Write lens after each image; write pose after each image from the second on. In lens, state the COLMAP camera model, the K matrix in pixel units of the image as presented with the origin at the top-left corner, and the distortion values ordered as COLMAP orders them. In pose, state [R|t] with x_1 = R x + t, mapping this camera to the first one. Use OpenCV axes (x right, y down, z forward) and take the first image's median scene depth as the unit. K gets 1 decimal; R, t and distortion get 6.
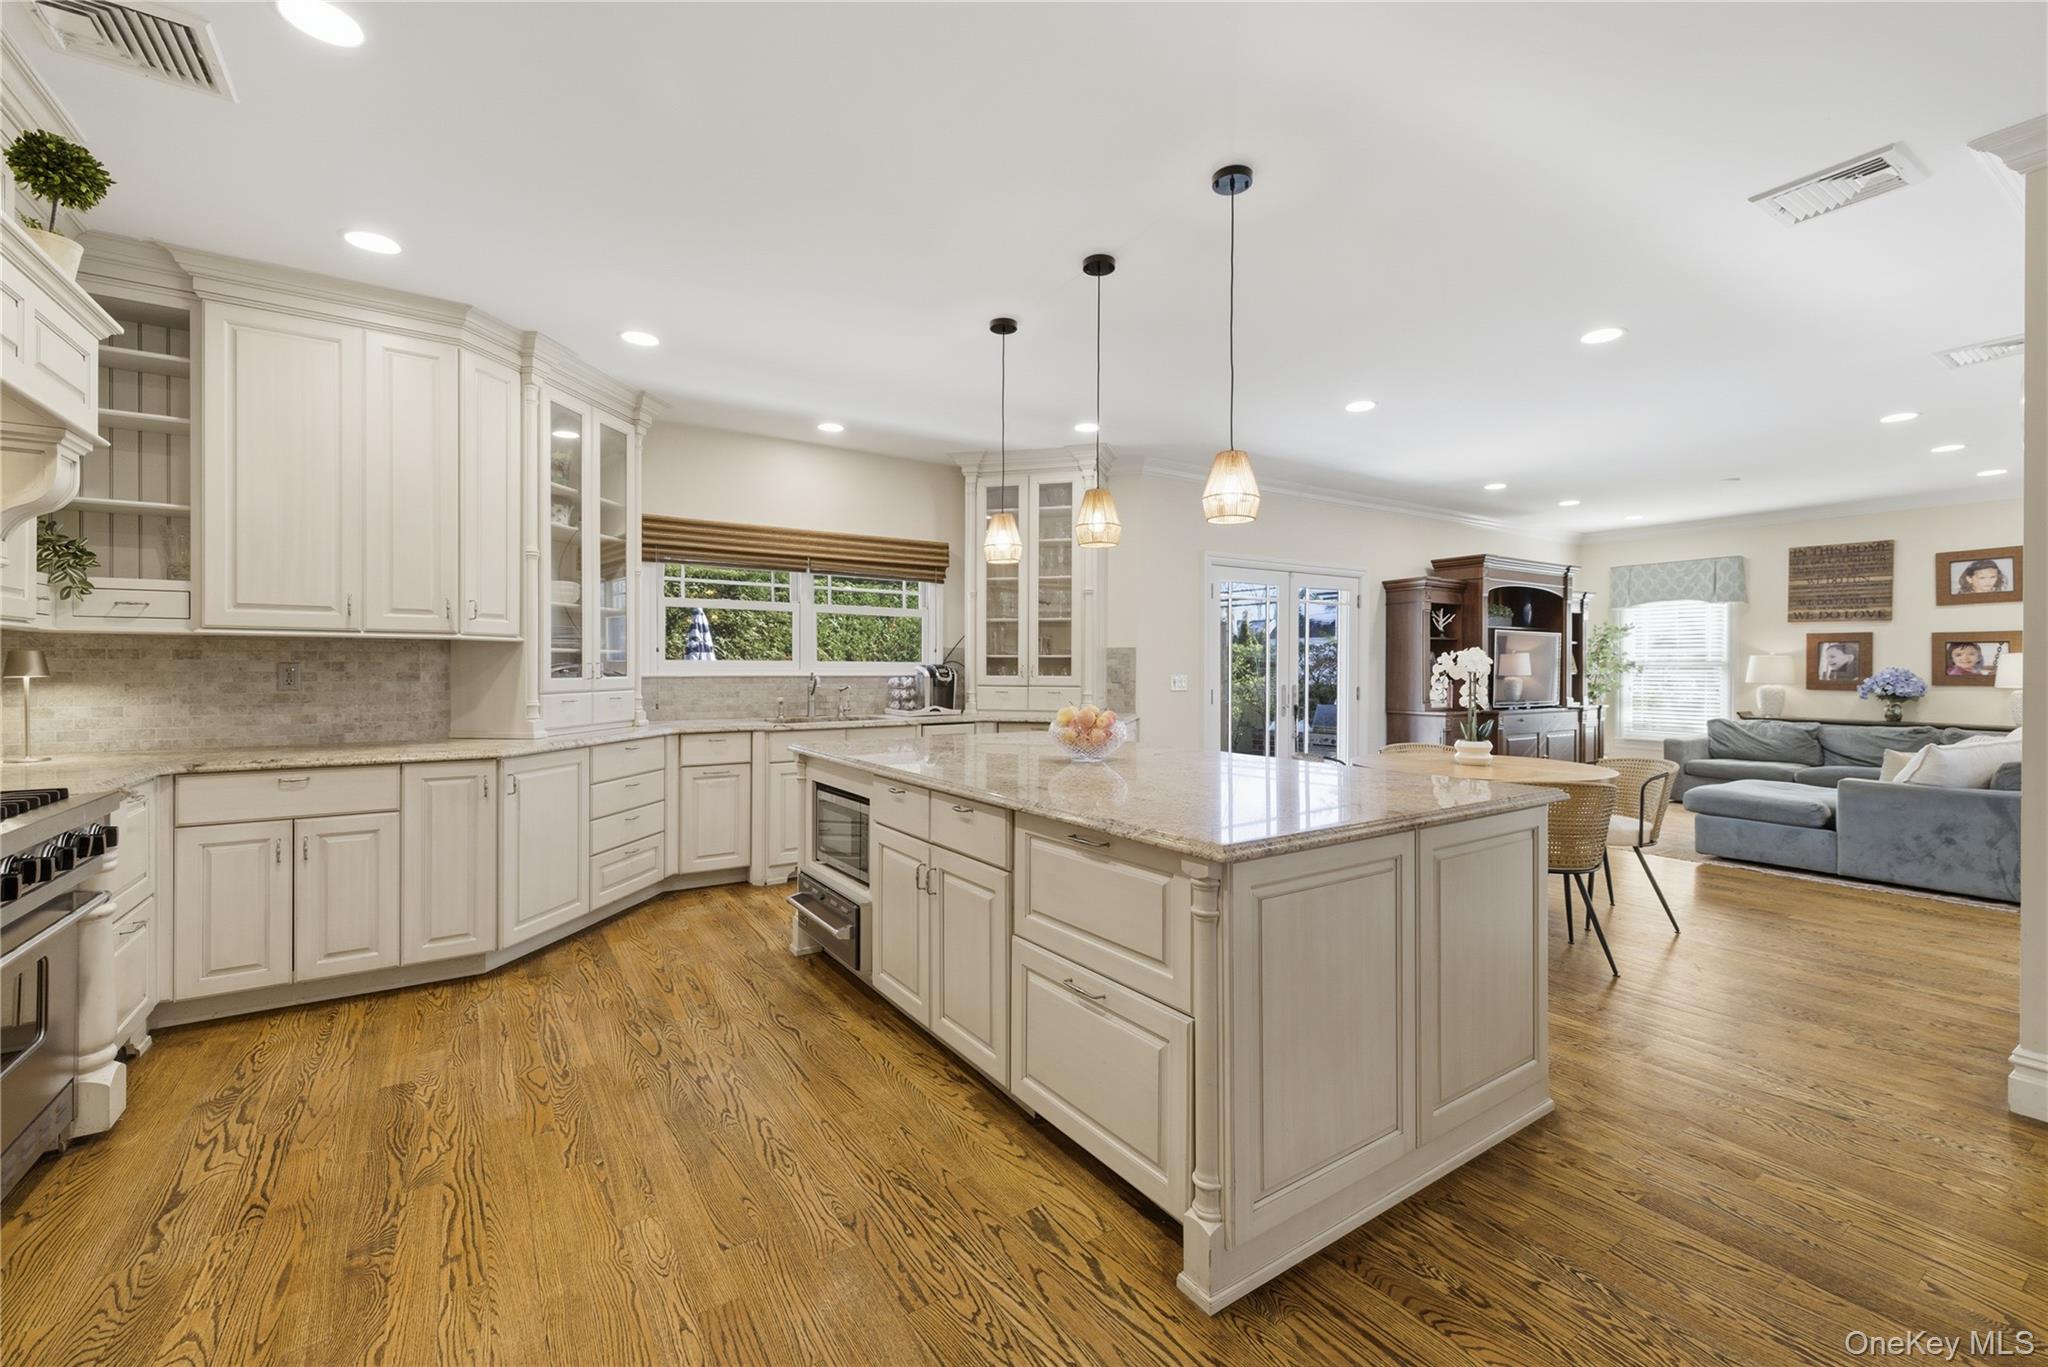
lens RADIAL K [[854.9, 0, 1034.8], [0, 854.9, 663.2], [0, 0, 1]] dist [0.008215, -0.000657]
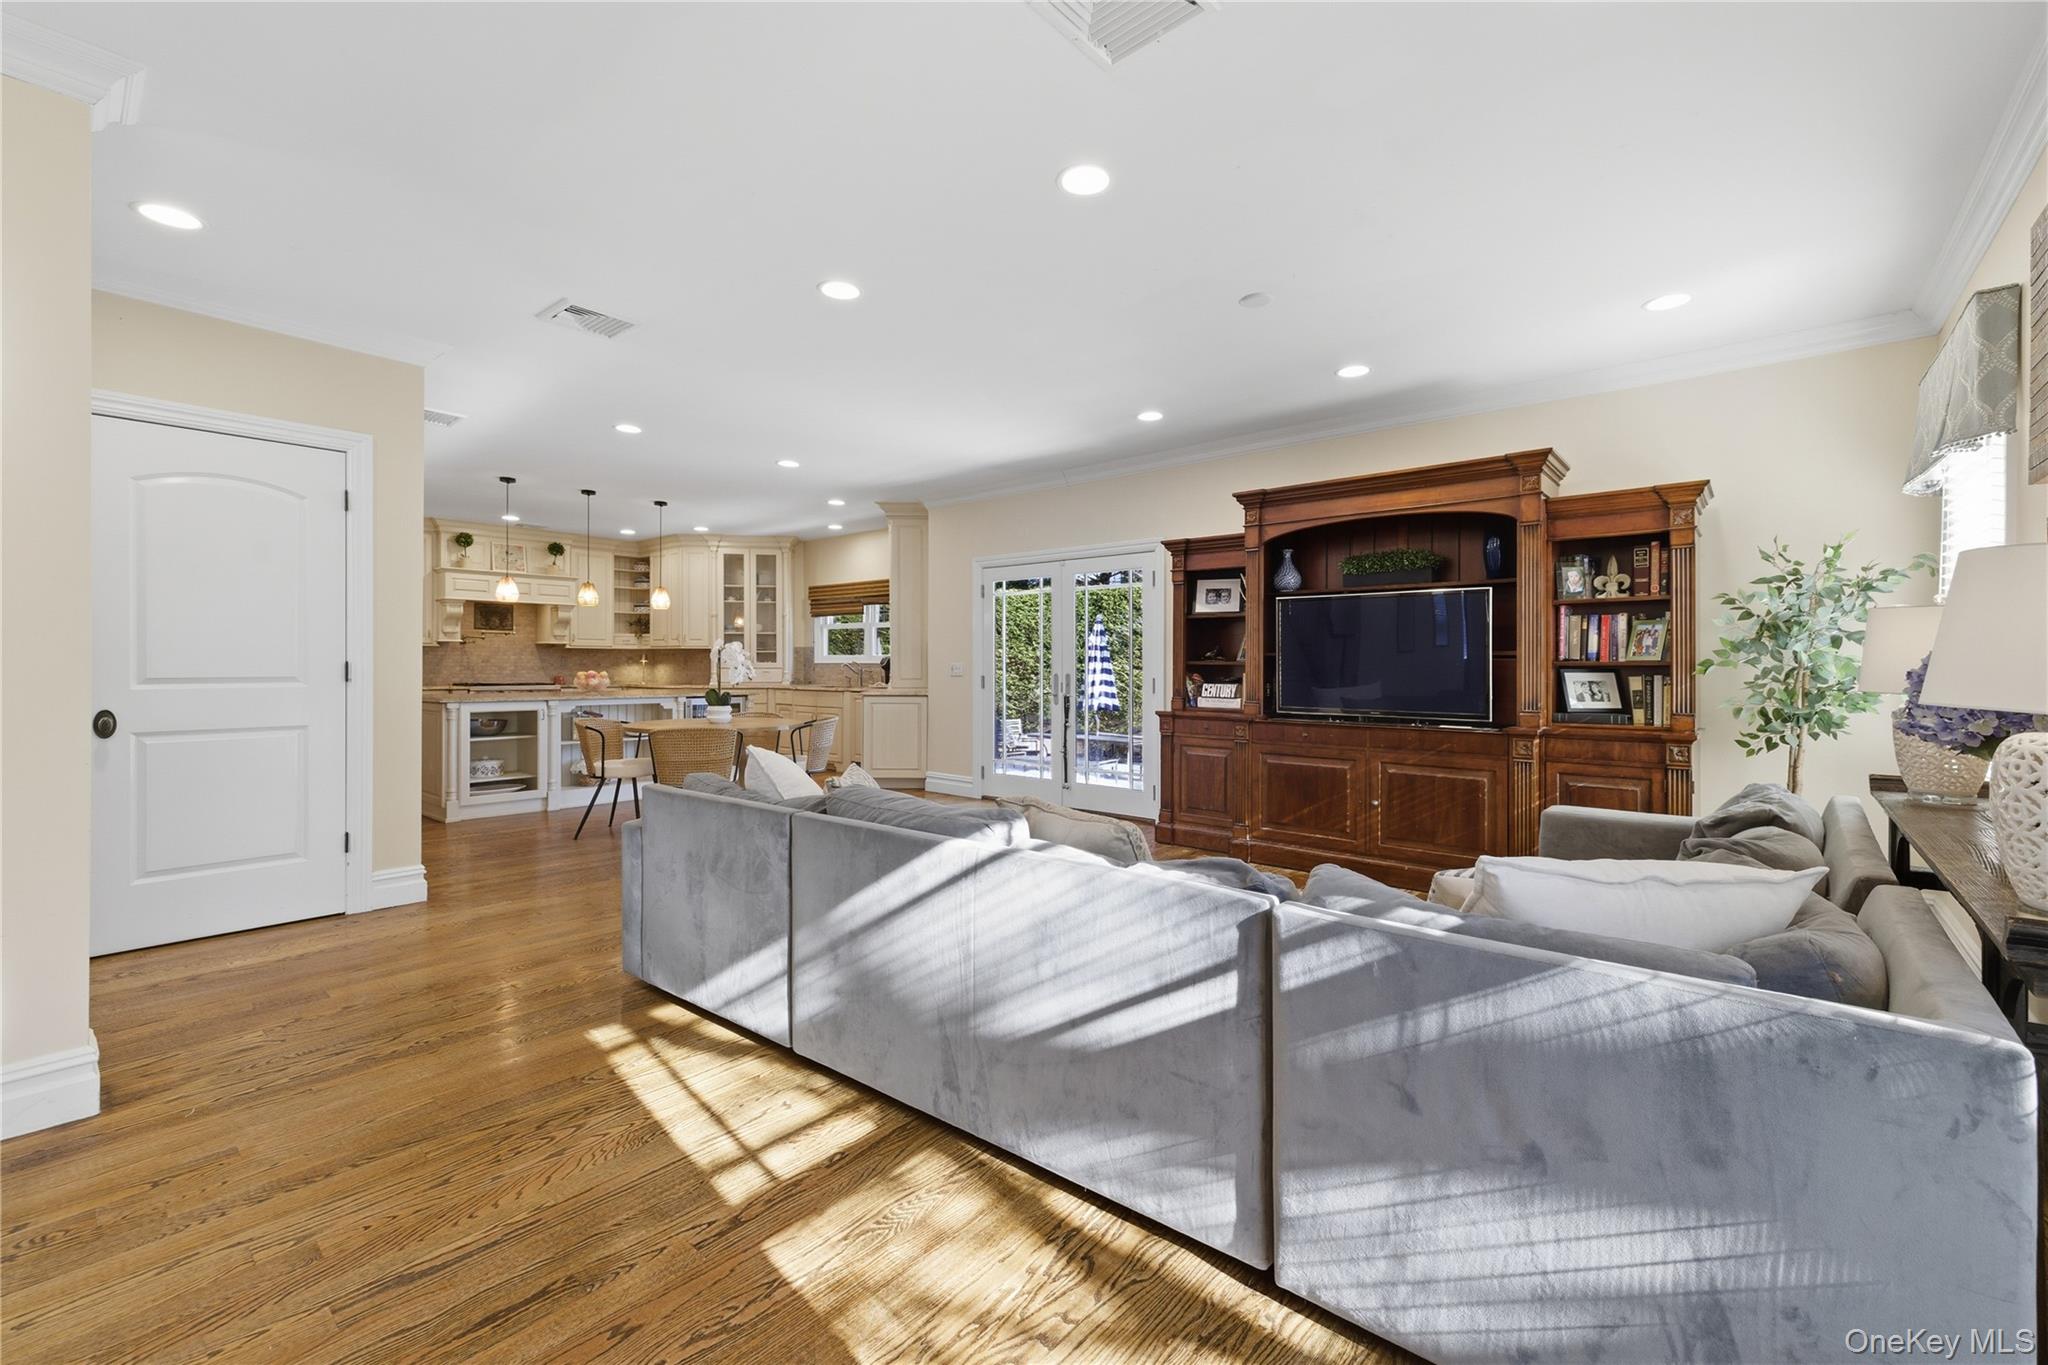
lens RADIAL K [[854.9, 0, 1034.8], [0, 854.9, 662.2], [0, 0, 1]] dist [0.008215, -0.000657]
pose [[0.272636, -0.004648, -0.962106, 1.948148], [0.001610, 0.999989, -0.004374, 0.026262], [0.962116, -0.000356, 0.272641, 1.088687]]
